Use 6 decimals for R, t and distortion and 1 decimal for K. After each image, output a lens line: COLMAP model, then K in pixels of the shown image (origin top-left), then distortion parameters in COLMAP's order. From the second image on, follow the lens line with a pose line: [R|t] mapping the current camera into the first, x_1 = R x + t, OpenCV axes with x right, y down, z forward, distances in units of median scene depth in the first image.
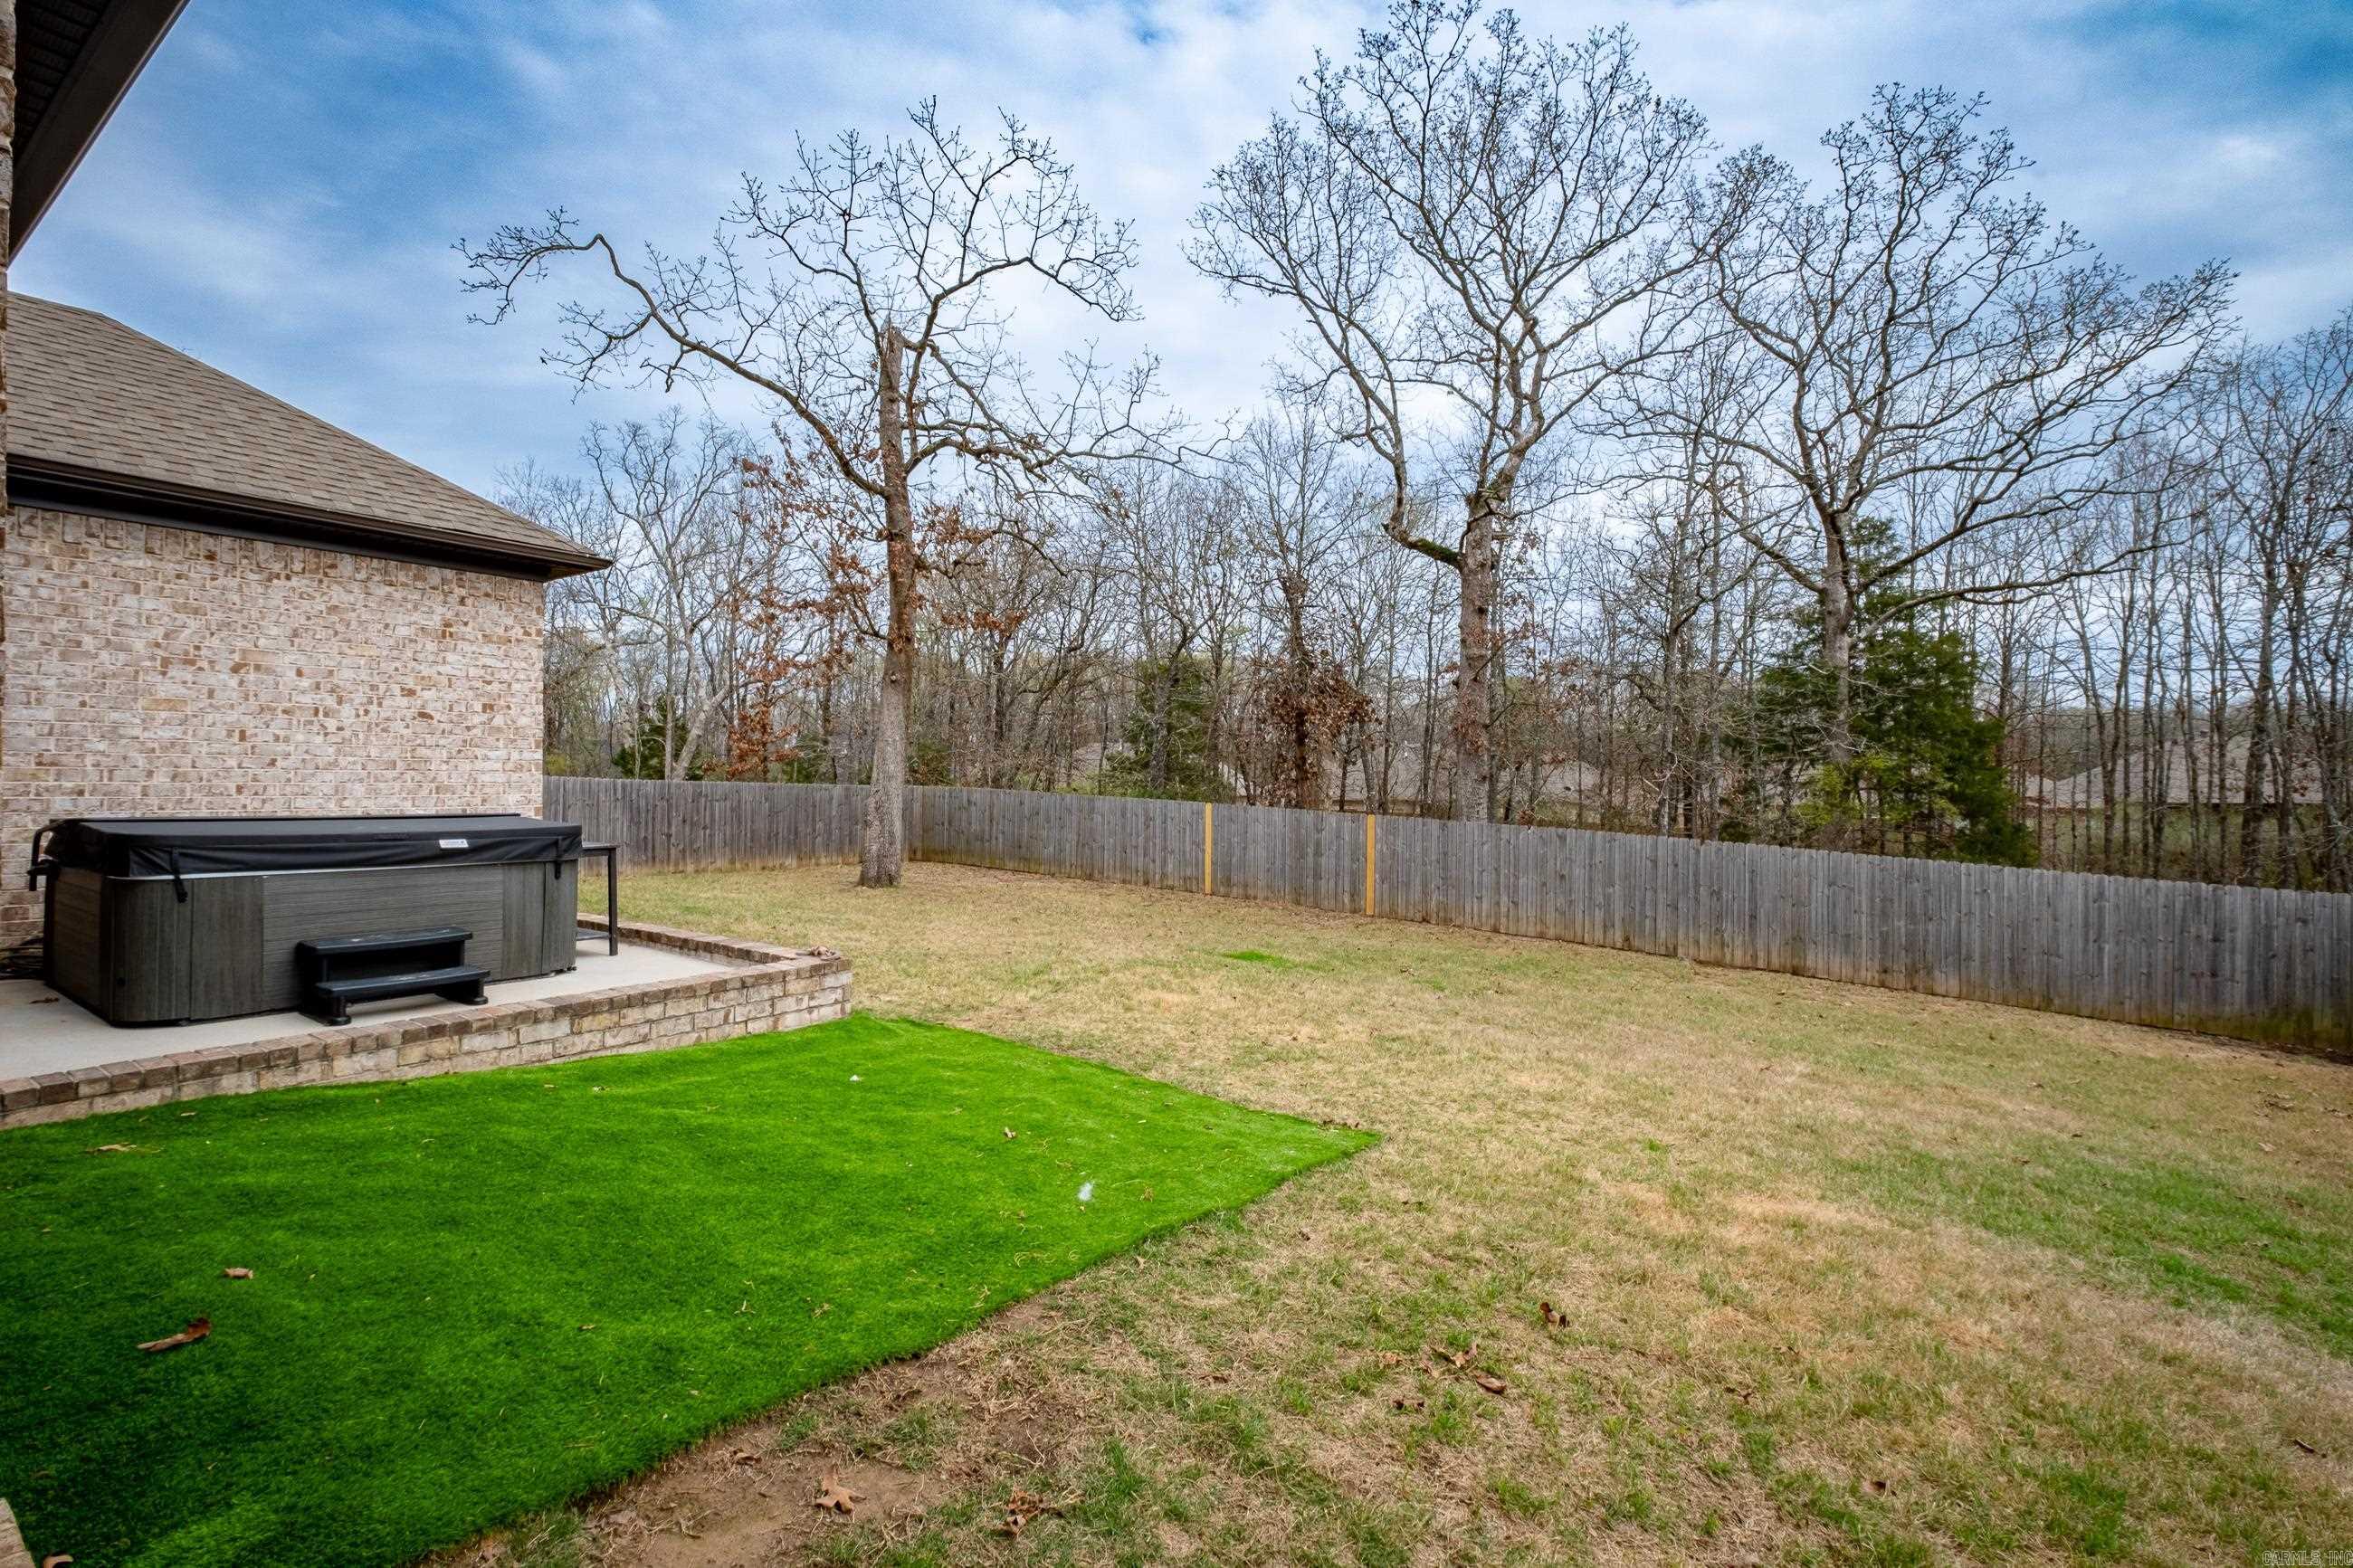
lens RADIAL K [[1057.0, 0, 1185.3], [0, 1057.0, 782.3], [0, 0, 1]] dist [-0.002882, -0.000953]
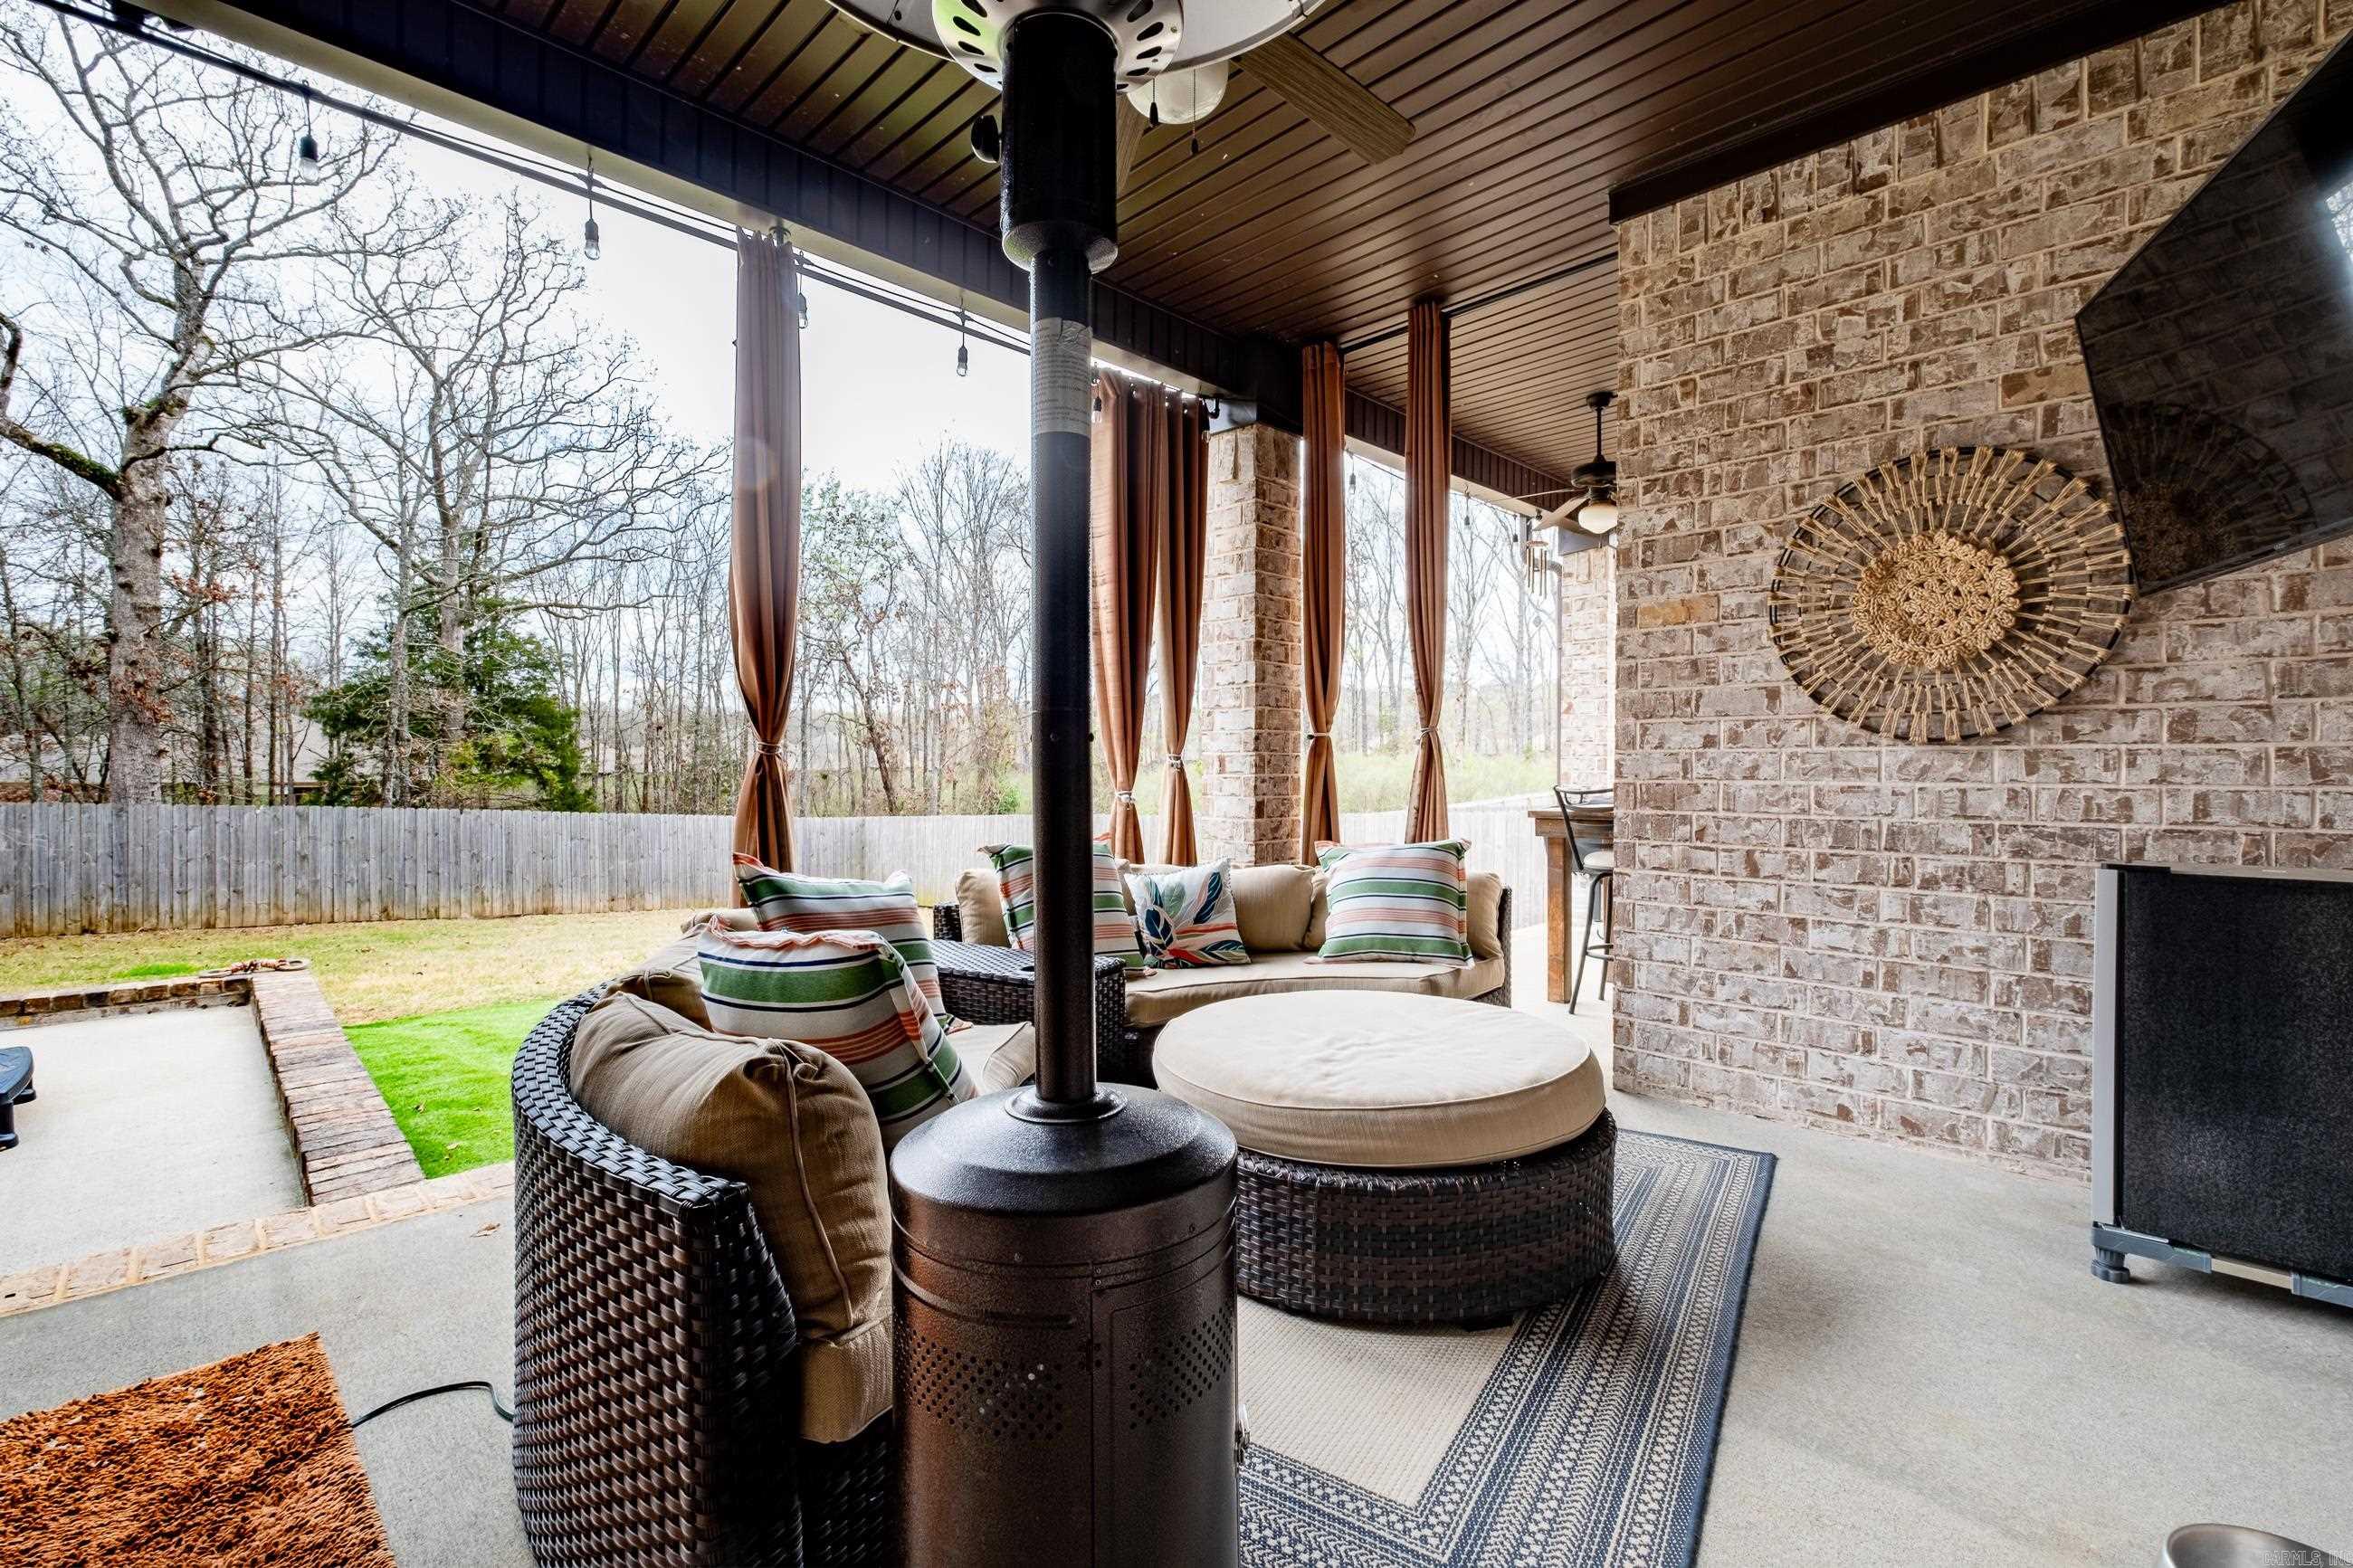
lens RADIAL K [[1057.0, 0, 1185.3], [0, 1057.0, 782.3], [0, 0, 1]] dist [-0.002882, -0.000953]
pose [[0.181150, -0.021124, 0.983229, -0.936080], [-0.000520, 0.999767, 0.021575, 0.002332], [-0.983455, -0.004420, 0.181097, 0.091361]]
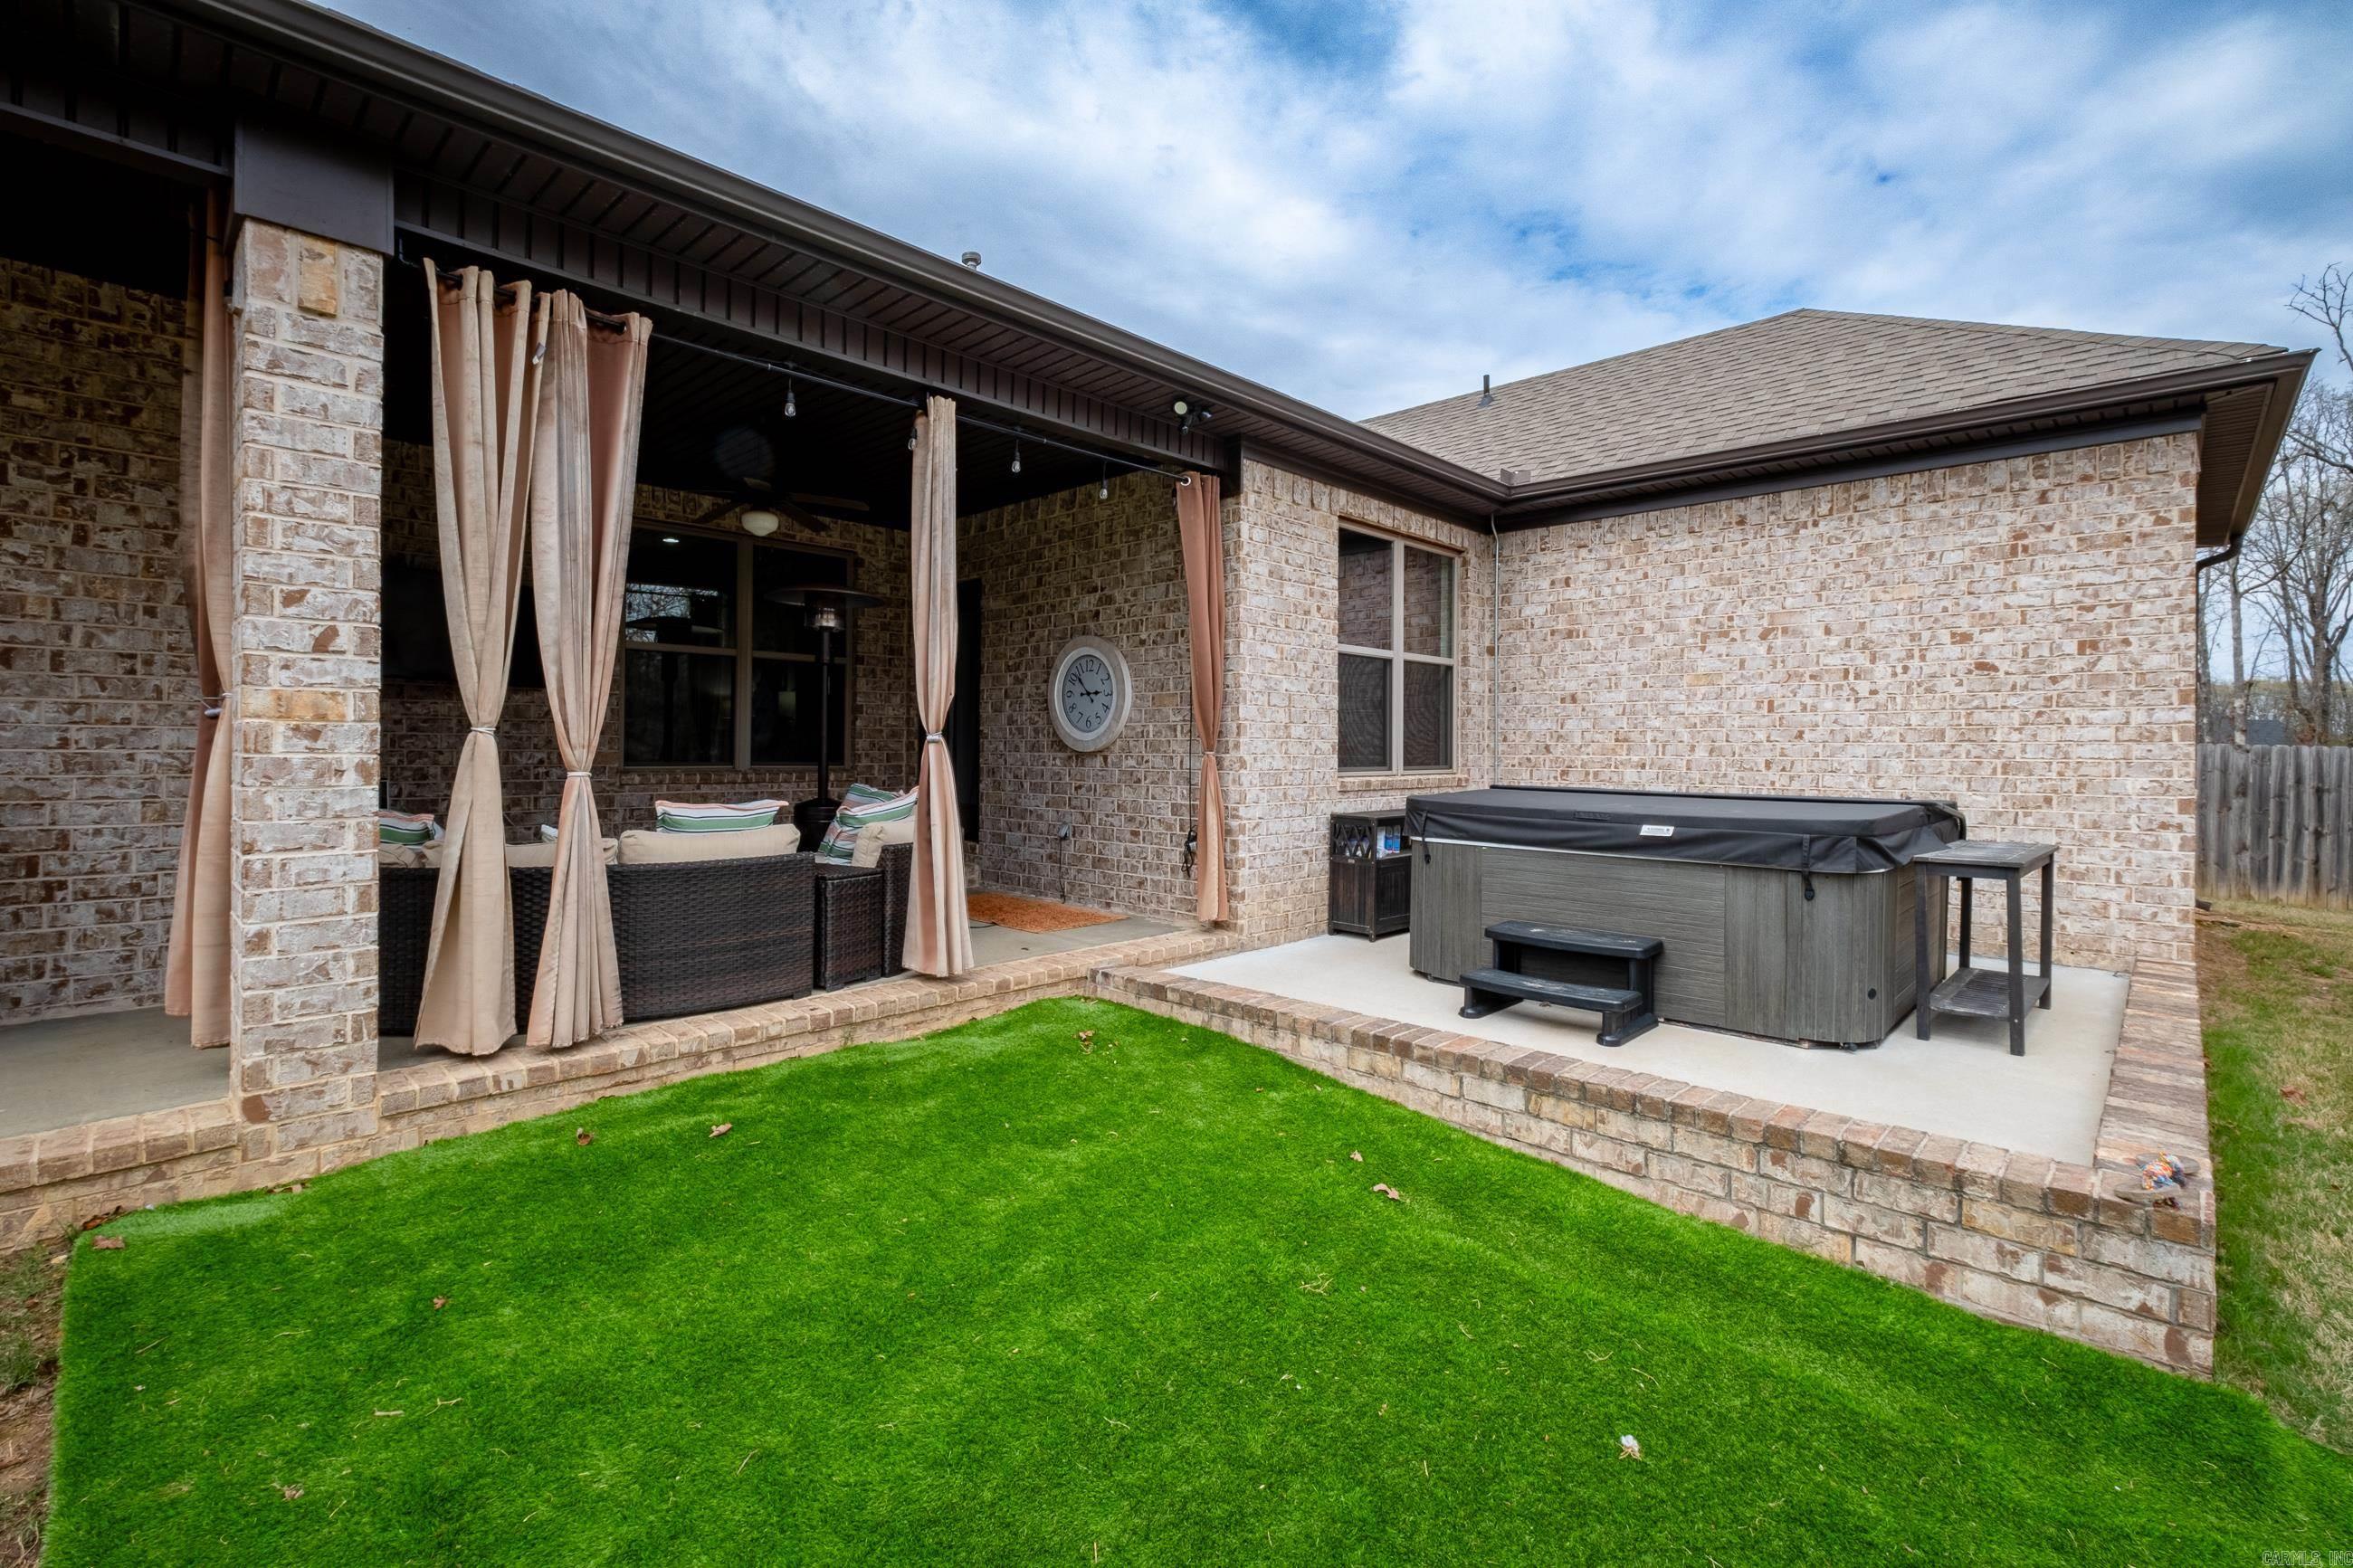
lens RADIAL K [[1046.2, 0, 1174.1], [0, 1046.2, 746.2], [0, 0, 1]] dist [-0.002277, -0.000967]
pose [[-0.151451, -0.016198, -0.988332, 0.089179], [-0.011233, 0.999829, -0.014665, 0.009788], [0.988401, 0.008881, -0.151607, 0.625337]]
